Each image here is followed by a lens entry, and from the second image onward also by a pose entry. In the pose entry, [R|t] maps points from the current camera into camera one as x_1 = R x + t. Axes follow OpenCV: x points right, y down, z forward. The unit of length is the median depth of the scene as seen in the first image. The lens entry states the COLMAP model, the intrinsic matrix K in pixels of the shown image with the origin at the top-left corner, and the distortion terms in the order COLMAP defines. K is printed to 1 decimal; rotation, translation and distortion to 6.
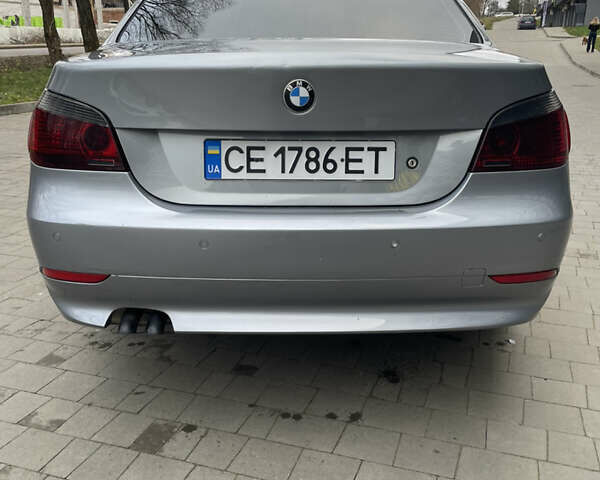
lens RADIAL K [[603.5, 0, 300.0], [0, 603.5, 240.0], [0, 0, 1]] dist [0.131489, -0.213476]
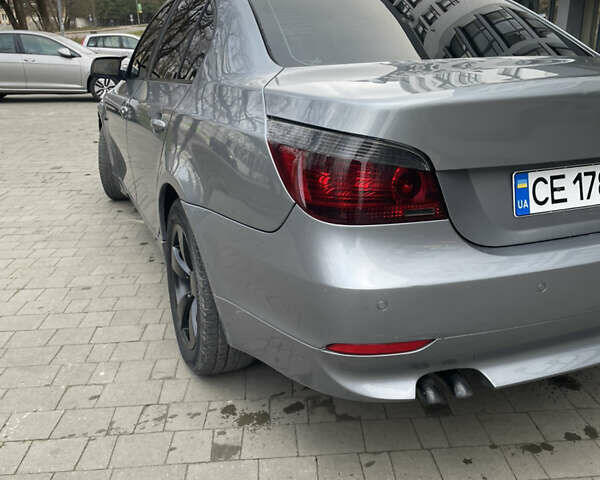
lens RADIAL K [[605.8, 0, 307.2], [0, 605.8, 229.9], [0, 0, 1]] dist [0.114831, -0.184864]
pose [[0.919451, -0.124416, 0.373003, -0.794043], [0.127330, 0.991716, 0.016922, -0.135642], [-0.372018, 0.031936, 0.927676, 0.262792]]
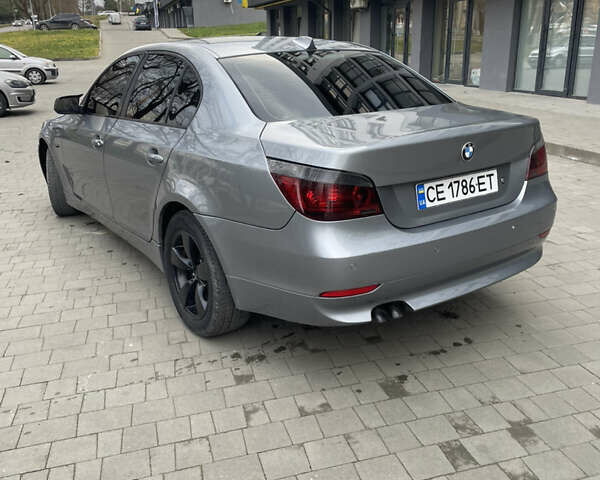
lens RADIAL K [[605.8, 0, 307.2], [0, 605.8, 229.9], [0, 0, 1]] dist [0.114831, -0.184864]
pose [[0.816687, -0.190479, 0.544739, -1.263898], [0.194156, 0.979620, 0.051460, -0.186828], [-0.543439, 0.063738, 0.837025, -0.157223]]
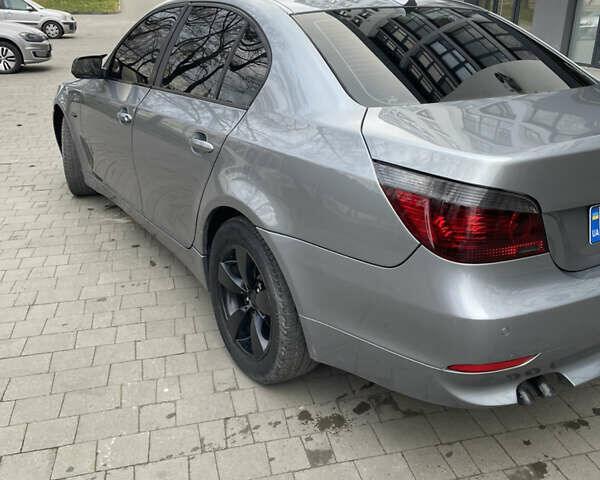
lens RADIAL K [[605.8, 0, 307.2], [0, 605.8, 229.9], [0, 0, 1]] dist [0.114831, -0.184864]
pose [[0.835243, -0.190556, 0.515807, -1.142900], [0.159495, 0.981664, 0.104389, -0.319869], [-0.526241, -0.004921, 0.850321, 0.335405]]
